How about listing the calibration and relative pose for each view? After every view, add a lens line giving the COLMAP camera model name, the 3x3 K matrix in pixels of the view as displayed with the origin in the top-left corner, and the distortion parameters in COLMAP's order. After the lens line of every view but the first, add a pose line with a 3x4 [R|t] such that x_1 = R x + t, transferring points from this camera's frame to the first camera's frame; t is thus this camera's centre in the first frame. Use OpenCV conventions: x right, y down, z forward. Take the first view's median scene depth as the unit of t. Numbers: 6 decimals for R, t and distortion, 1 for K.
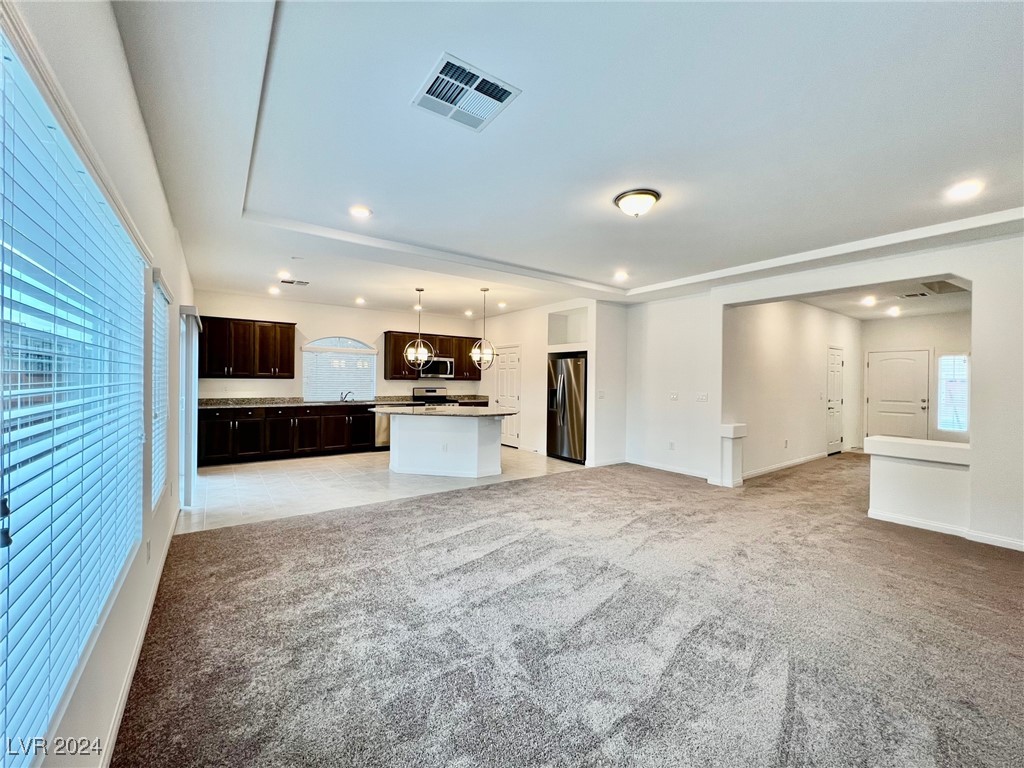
lens RADIAL K [[411.8, 0, 509.4], [0, 411.8, 382.2], [0, 0, 1]] dist [-0.003581, 0.001091]
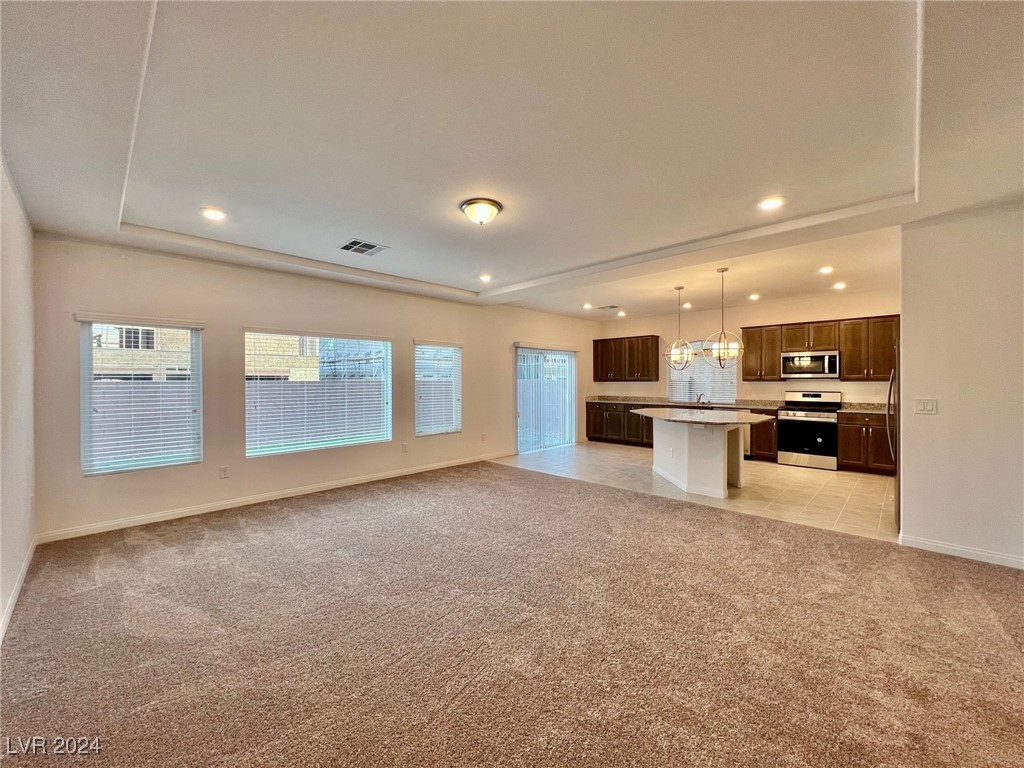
lens RADIAL K [[411.8, 0, 510.0], [0, 411.8, 382.7], [0, 0, 1]] dist [-0.003581, 0.001091]
pose [[0.167924, -0.007784, -0.985769, 0.568787], [-0.000104, 0.999969, -0.007913, 0.004306], [0.985800, 0.001432, 0.167918, 0.377314]]
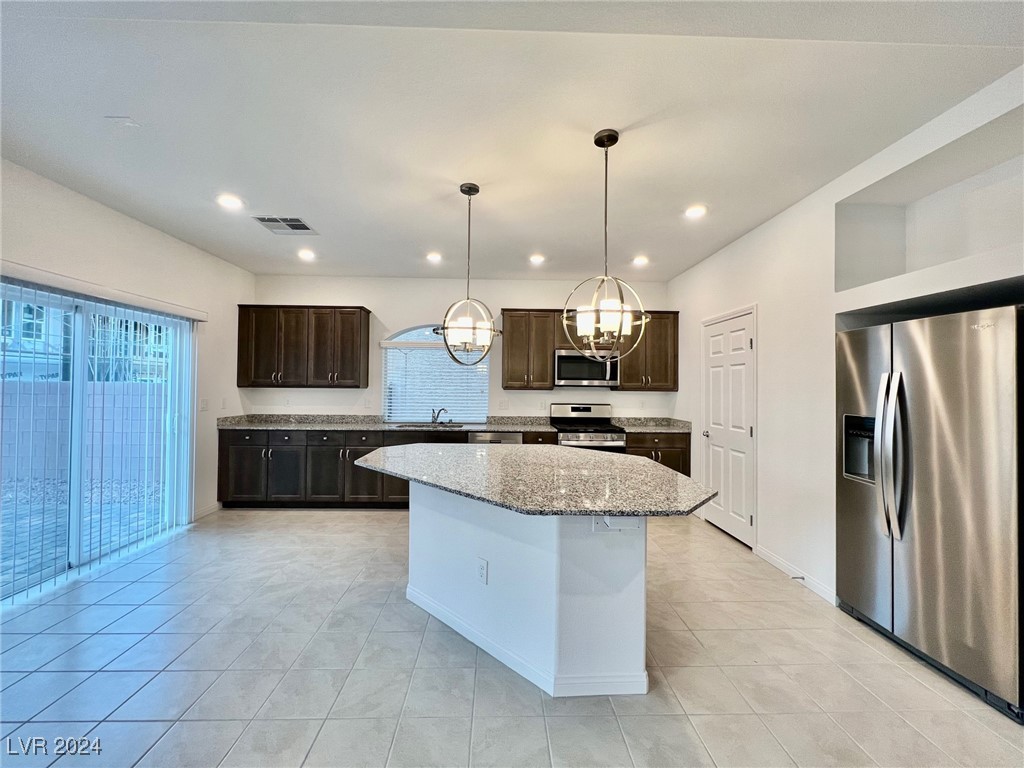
lens RADIAL K [[411.8, 0, 507.2], [0, 411.8, 384.3], [0, 0, 1]] dist [-0.003581, 0.001091]
pose [[0.829596, -0.011318, -0.558249, 0.056493], [-0.003143, 0.999684, -0.024938, 0.001040], [0.558355, 0.022443, 0.829299, 0.552936]]
